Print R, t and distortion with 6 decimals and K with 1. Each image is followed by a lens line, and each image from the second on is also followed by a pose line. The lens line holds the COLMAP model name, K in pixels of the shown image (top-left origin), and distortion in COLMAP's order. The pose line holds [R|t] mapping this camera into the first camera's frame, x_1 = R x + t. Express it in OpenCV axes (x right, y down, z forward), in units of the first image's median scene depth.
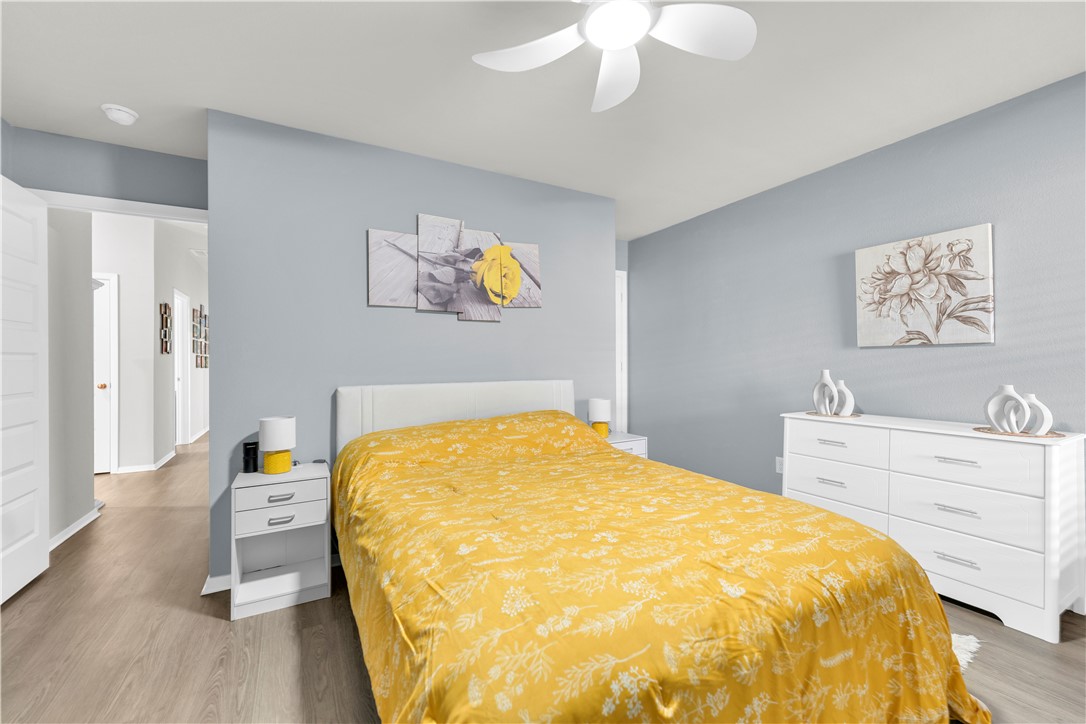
lens RADIAL K [[439.2, 0, 541.8], [0, 439.2, 369.4], [0, 0, 1]] dist [0.003320, 0.000023]
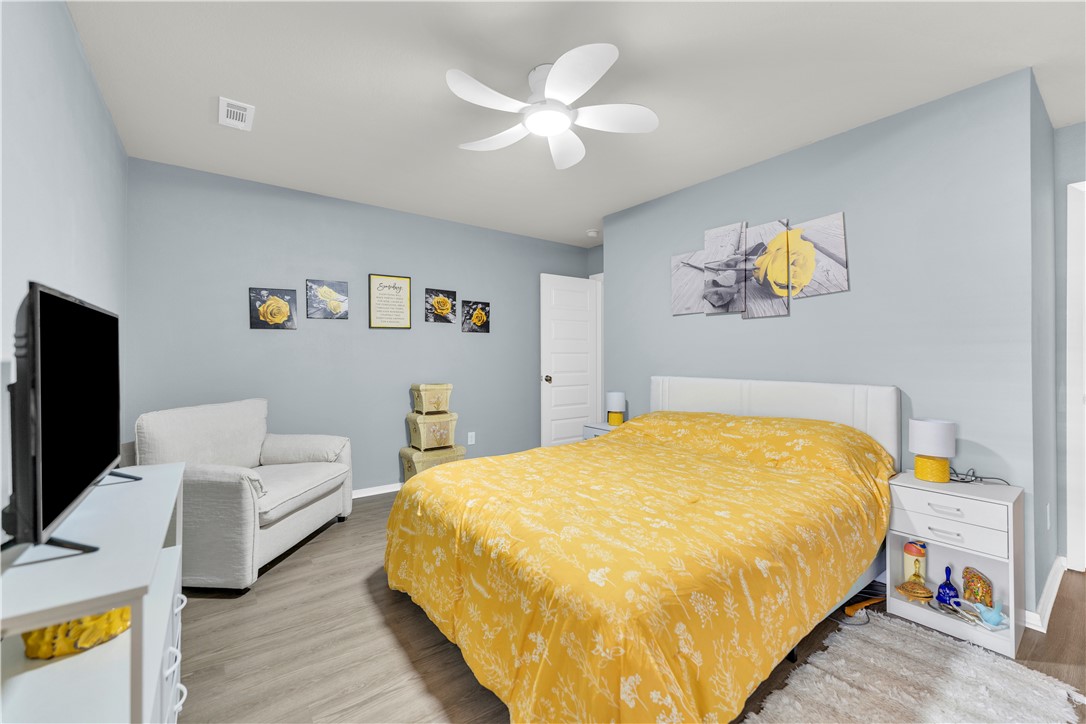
lens RADIAL K [[439.2, 0, 541.8], [0, 439.2, 369.4], [0, 0, 1]] dist [0.003320, 0.000023]
pose [[0.139575, 0.037681, -0.989494, 0.781351], [-0.017889, 0.999209, 0.035528, -0.020687], [0.990050, 0.012742, 0.140138, 0.389644]]
